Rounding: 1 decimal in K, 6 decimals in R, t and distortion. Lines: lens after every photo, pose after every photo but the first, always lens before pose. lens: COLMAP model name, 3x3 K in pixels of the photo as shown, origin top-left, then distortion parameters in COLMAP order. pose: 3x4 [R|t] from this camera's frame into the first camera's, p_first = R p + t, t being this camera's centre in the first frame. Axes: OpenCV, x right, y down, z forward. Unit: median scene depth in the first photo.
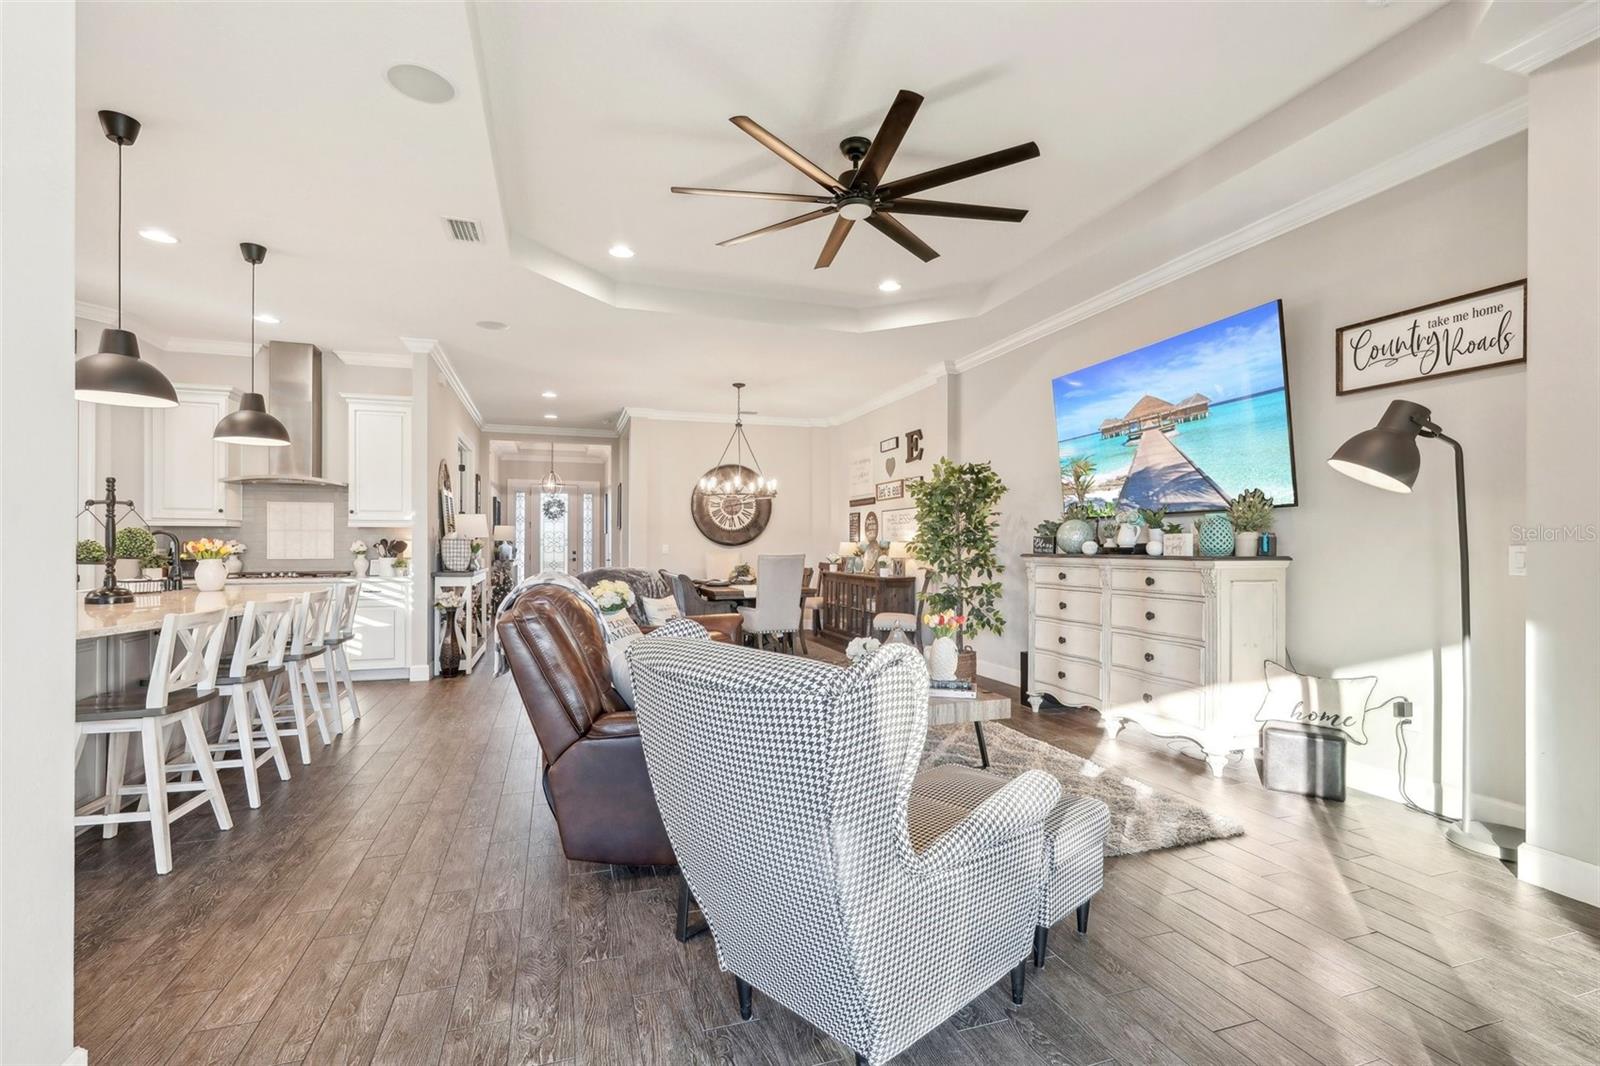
lens RADIAL K [[727.5, 0, 802.4], [0, 727.5, 546.5], [0, 0, 1]] dist [-0.001123, 0.000746]
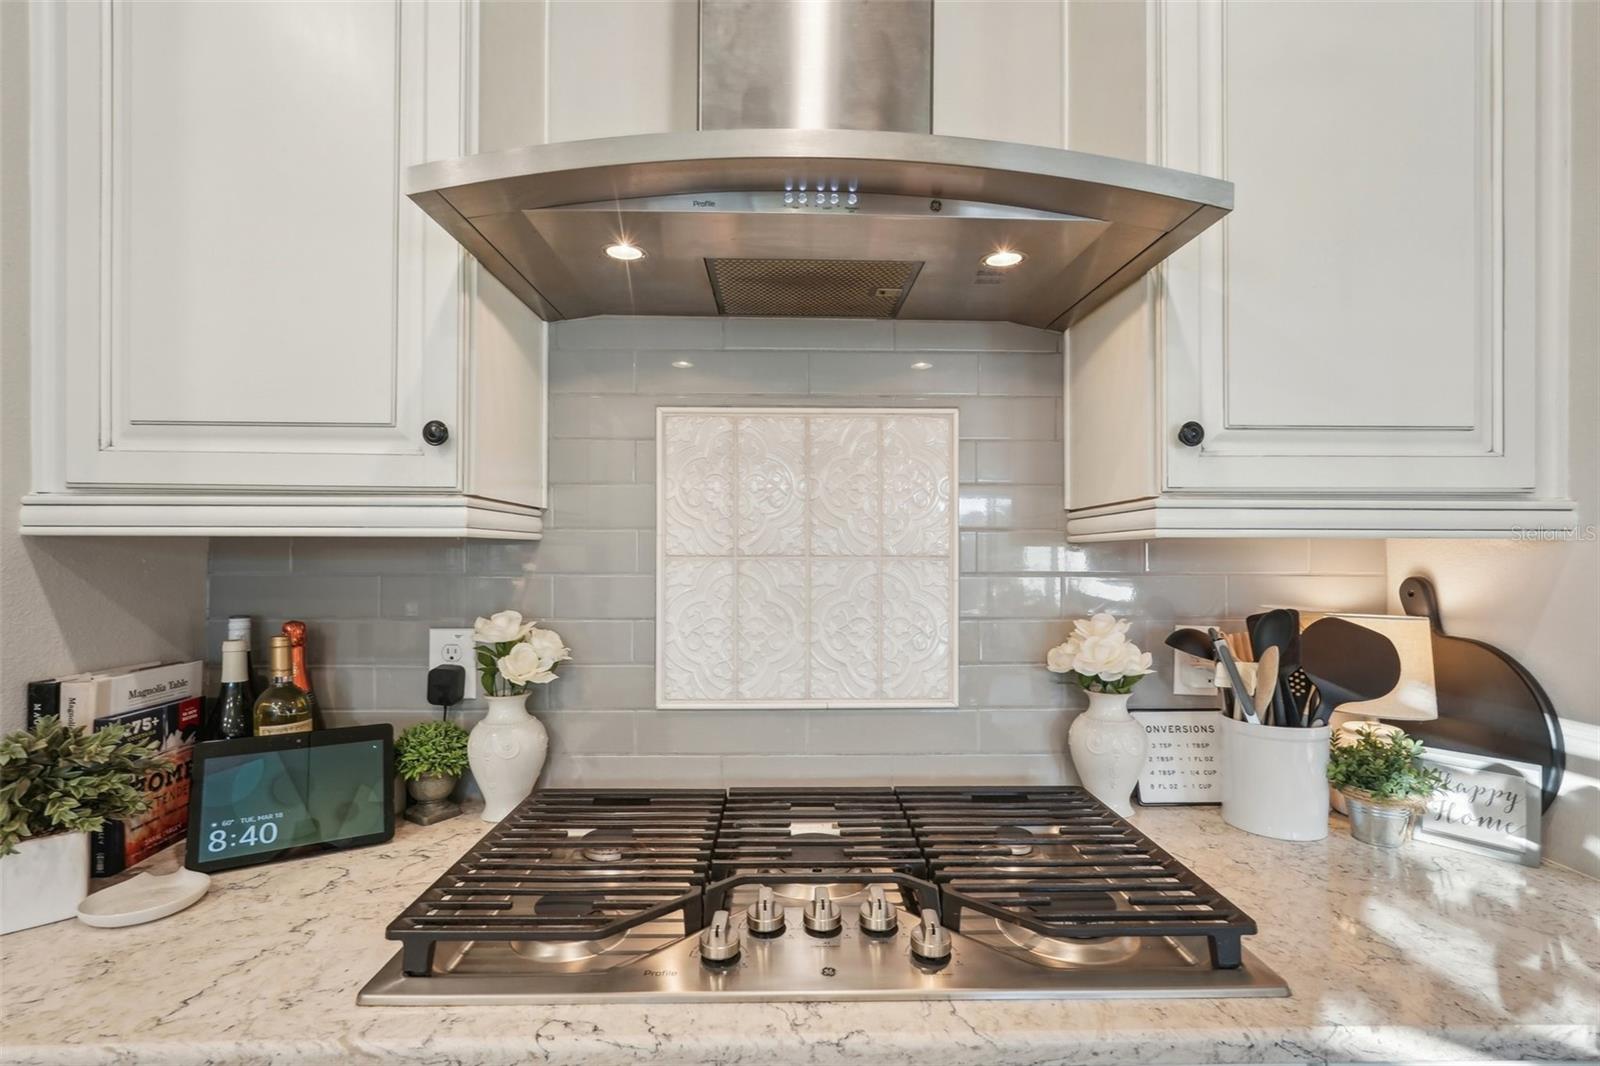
lens RADIAL K [[727.5, 0, 802.4], [0, 727.5, 546.5], [0, 0, 1]] dist [-0.001123, 0.000746]
pose [[0.955290, 0.000922, -0.295667, -0.650485], [-0.004454, 0.999927, -0.011273, -0.023163], [0.295635, 0.012086, 0.955224, 0.837145]]
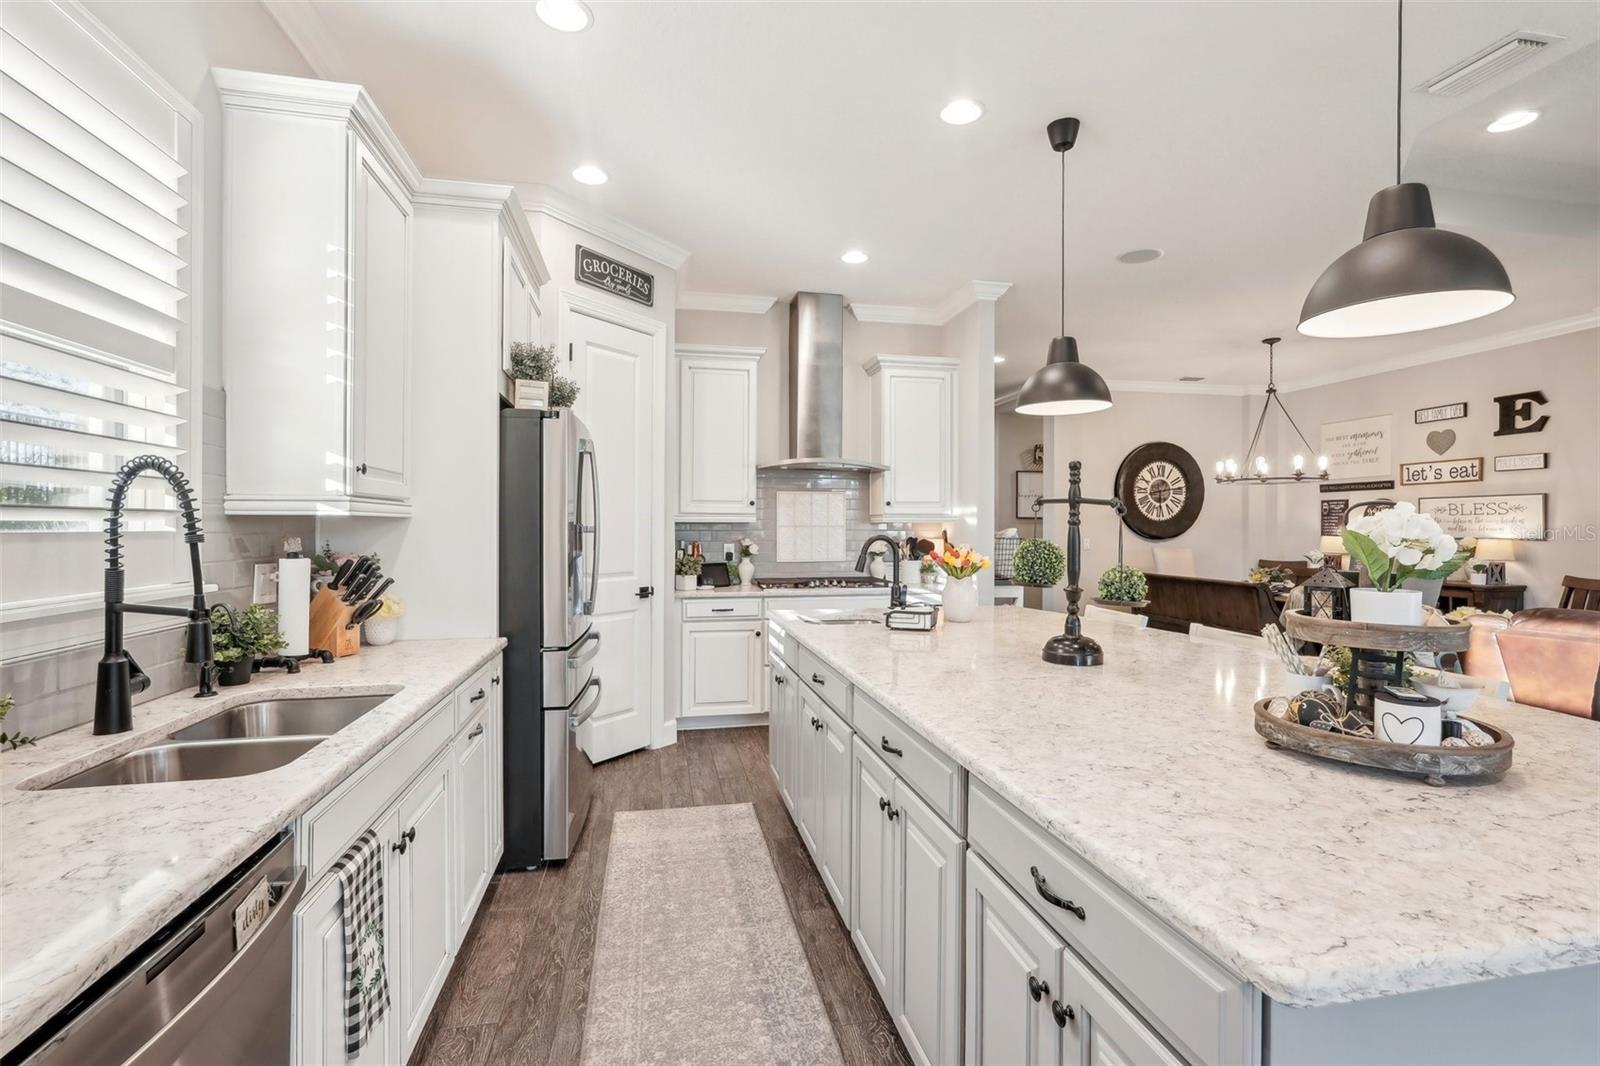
lens RADIAL K [[729.1, 0, 805.0], [0, 729.1, 521.3], [0, 0, 1]] dist [0.001529, 0.000680]
pose [[0.993460, 0.001457, -0.114174, -0.619013], [-0.002488, 0.999957, -0.008888, -0.020754], [0.114156, 0.009114, 0.993421, 0.196096]]
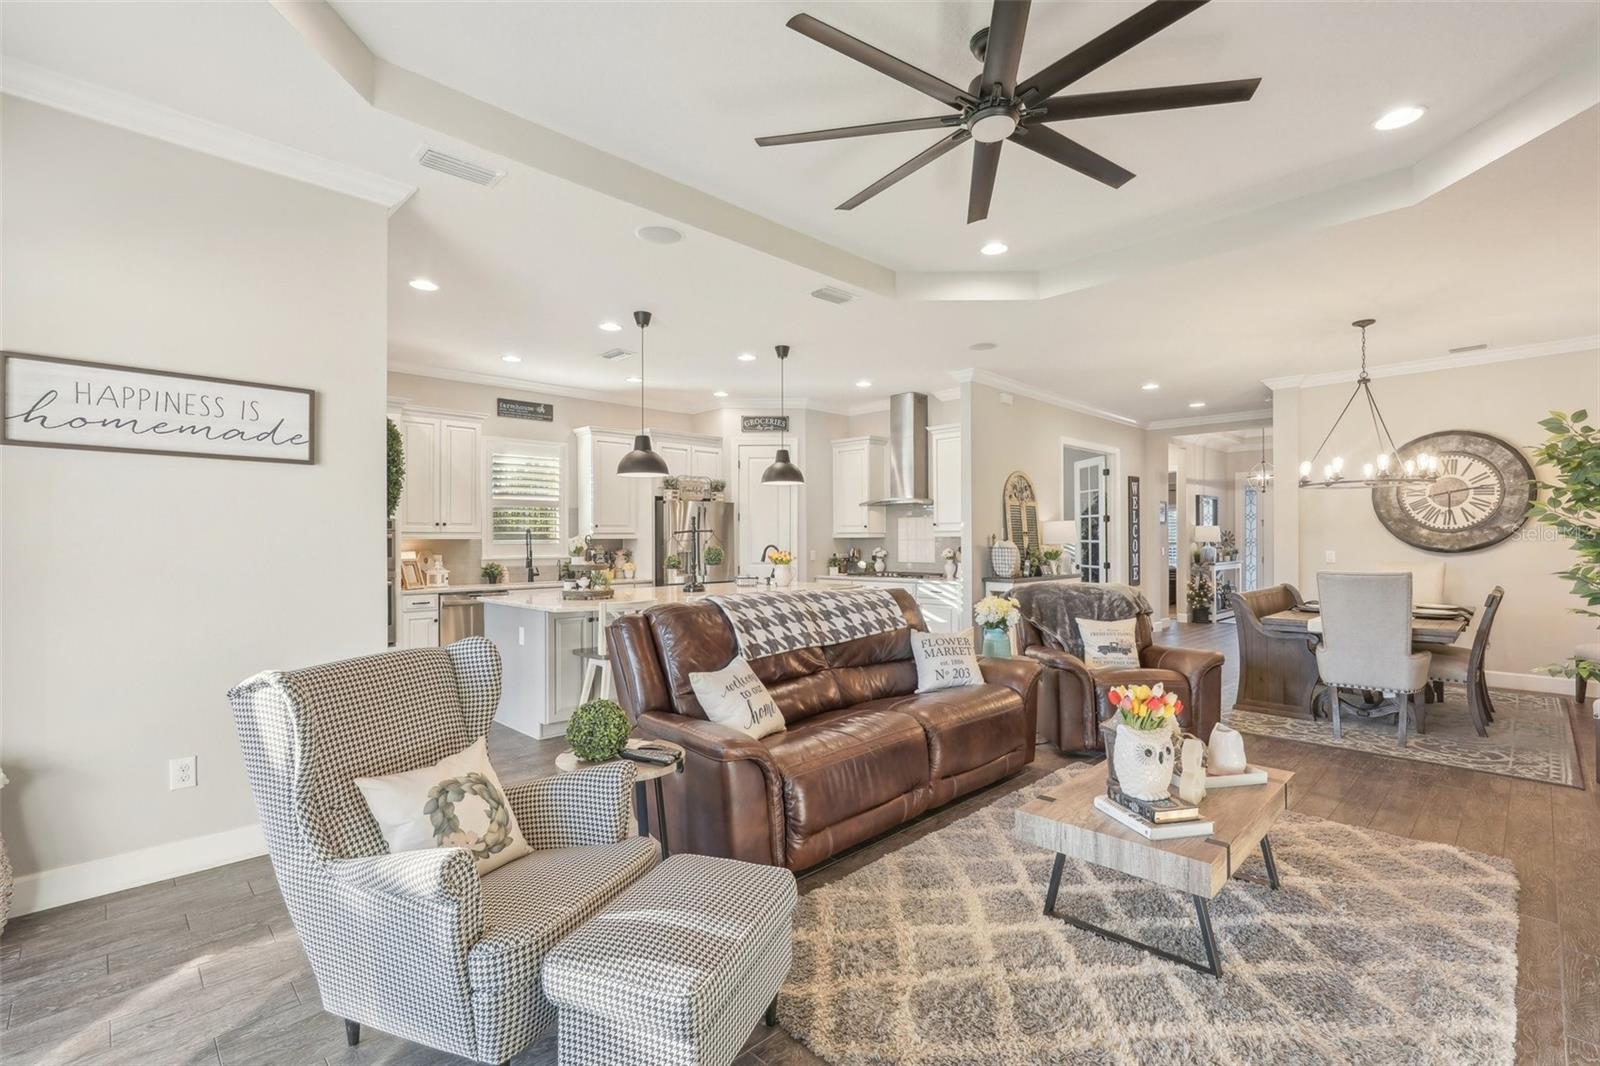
lens RADIAL K [[727.9, 0, 800.0], [0, 727.9, 533.0], [0, 0, 1]] dist [-0.004709, -0.000112]
pose [[0.438223, -0.012153, -0.898784, 0.364275], [0.003190, 0.999923, -0.011965, -0.019991], [0.898861, 0.002377, 0.438228, 0.272860]]
